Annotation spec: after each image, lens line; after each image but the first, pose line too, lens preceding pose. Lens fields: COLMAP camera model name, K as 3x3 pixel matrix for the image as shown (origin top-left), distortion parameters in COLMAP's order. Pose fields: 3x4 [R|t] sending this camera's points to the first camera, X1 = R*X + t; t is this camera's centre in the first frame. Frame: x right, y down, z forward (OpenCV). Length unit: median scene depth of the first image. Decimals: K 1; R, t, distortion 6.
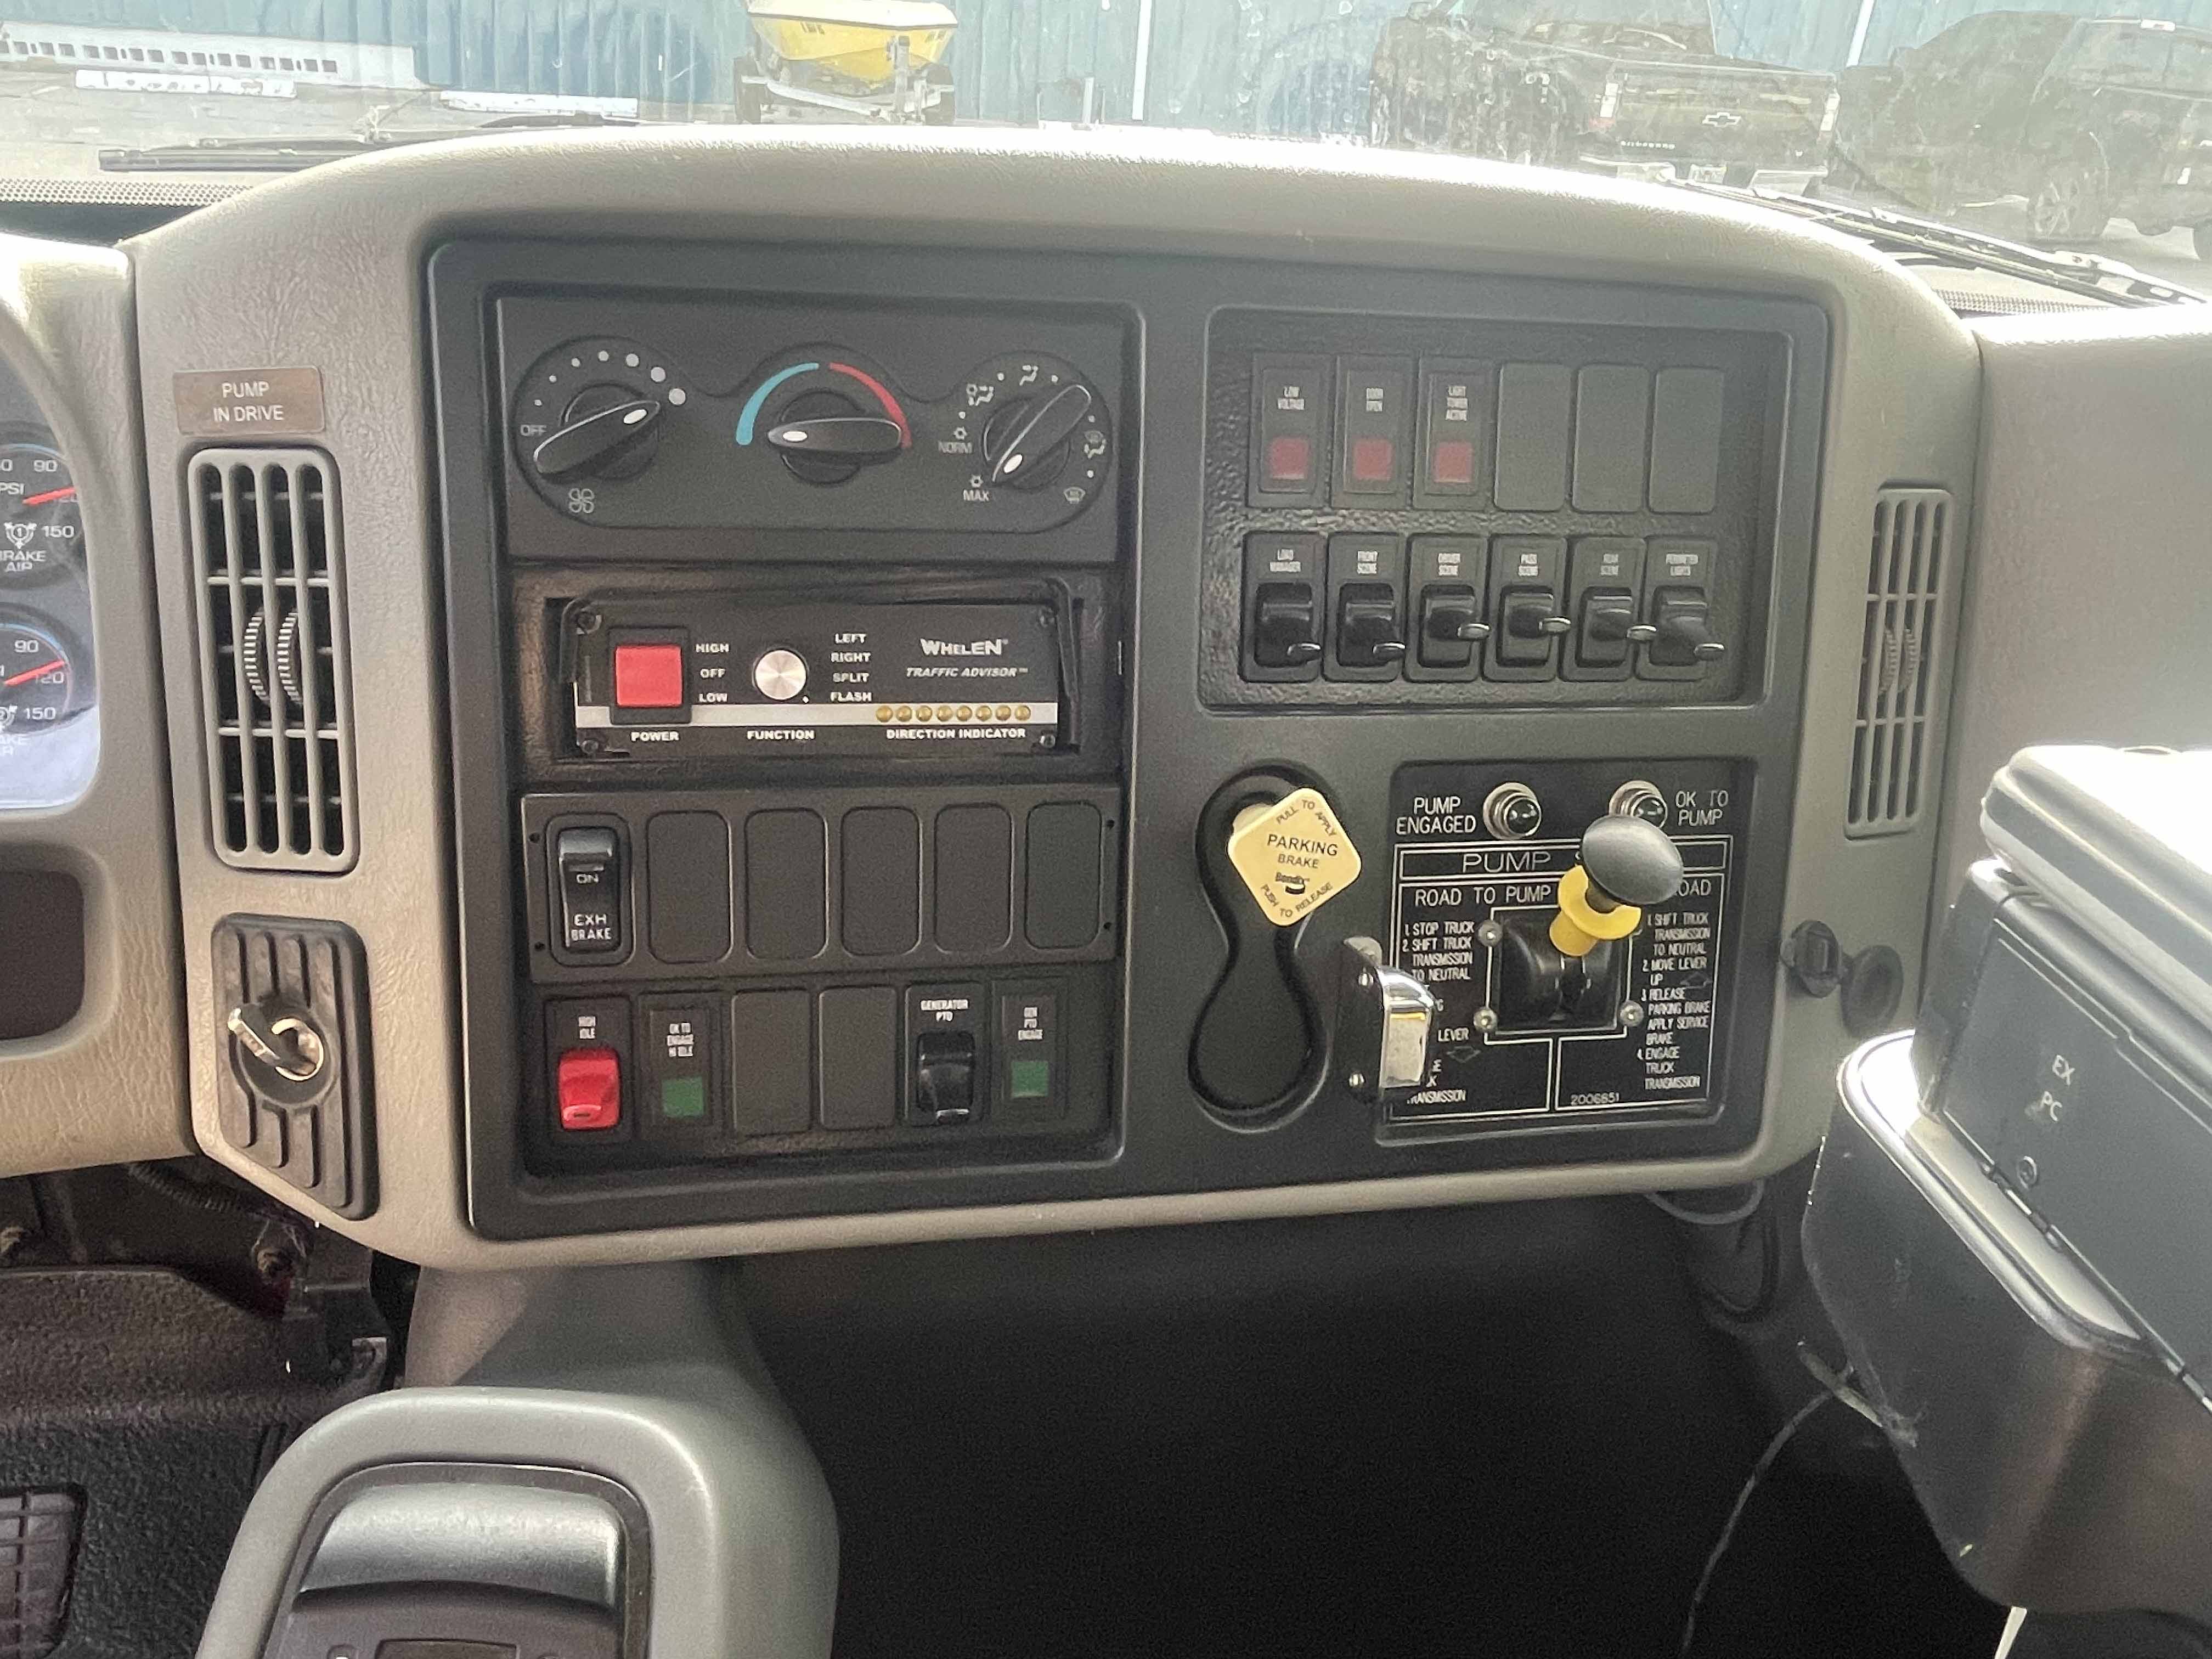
lens RADIAL K [[1624.3, 0, 1104.3], [0, 1624.3, 825.3], [0, 0, 1]] dist [-0.003916, 0.004537]
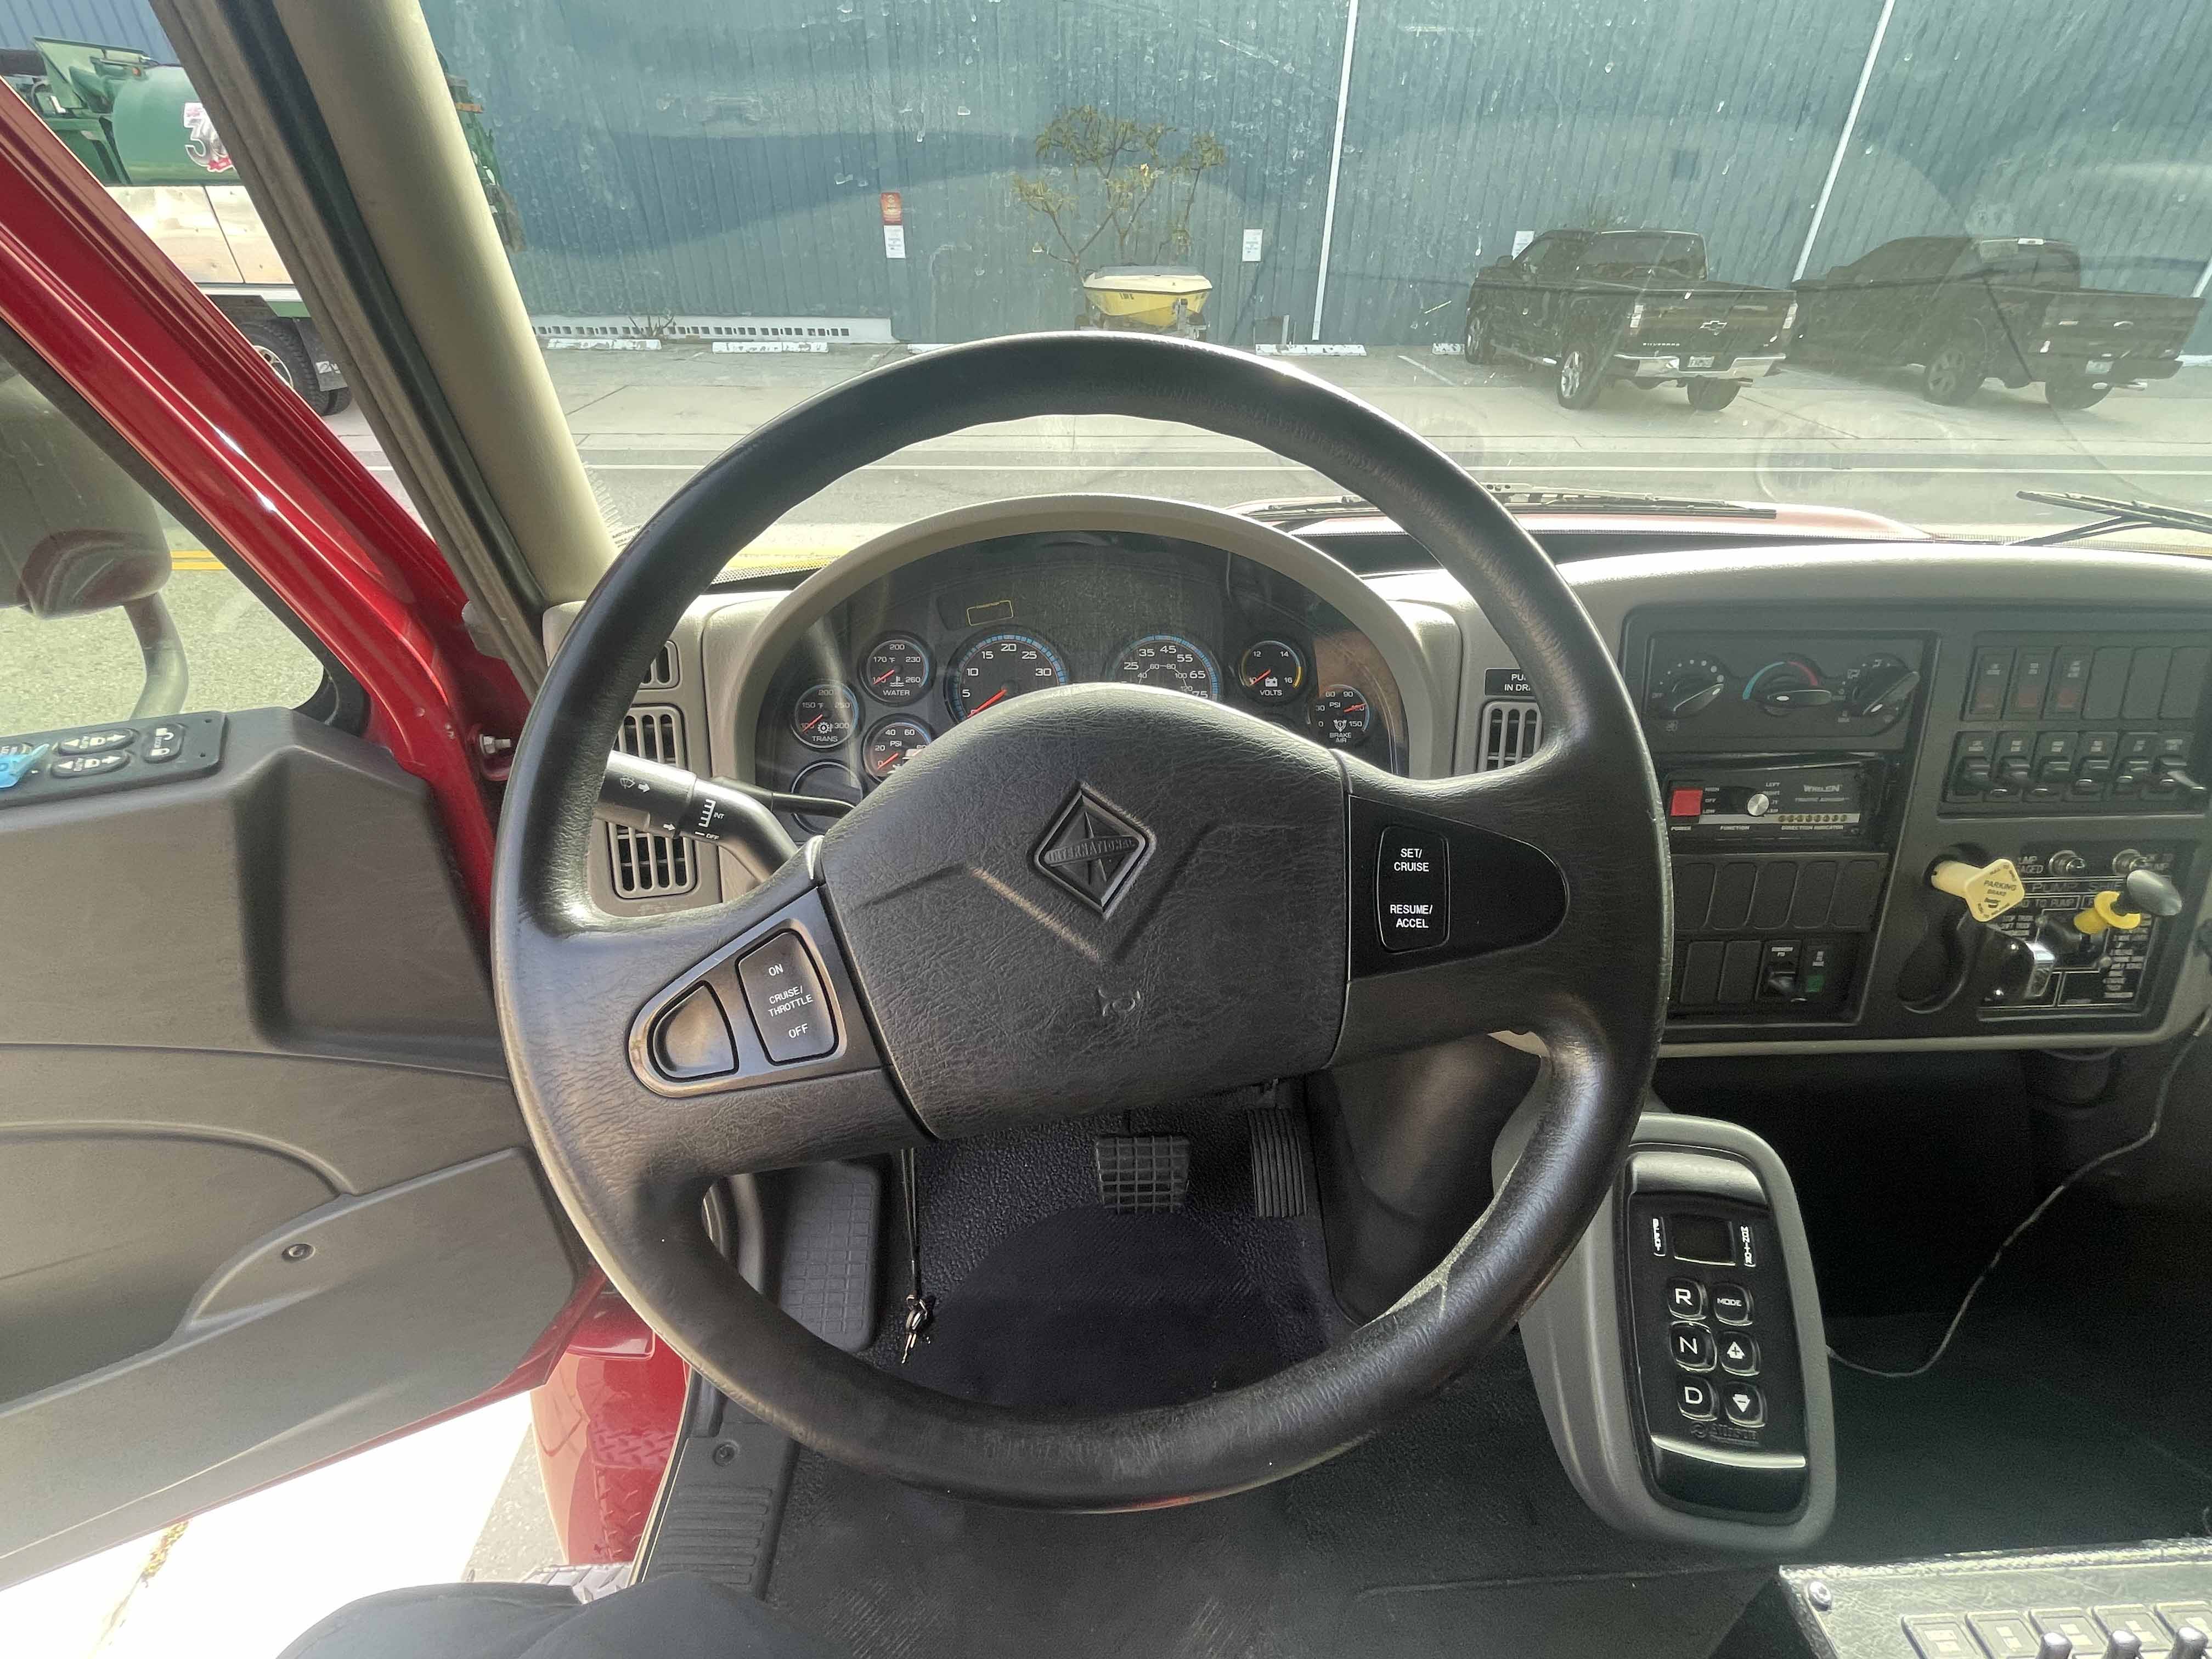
lens RADIAL K [[958.8, 0, 1104.1], [0, 958.8, 835.1], [0, 0, 1]] dist [0.001263, -0.000676]
pose [[0.989128, 0.023565, -0.145159, -0.729077], [-0.013067, 0.997257, 0.072855, -0.110180], [0.146477, -0.070166, 0.986722, -0.347605]]
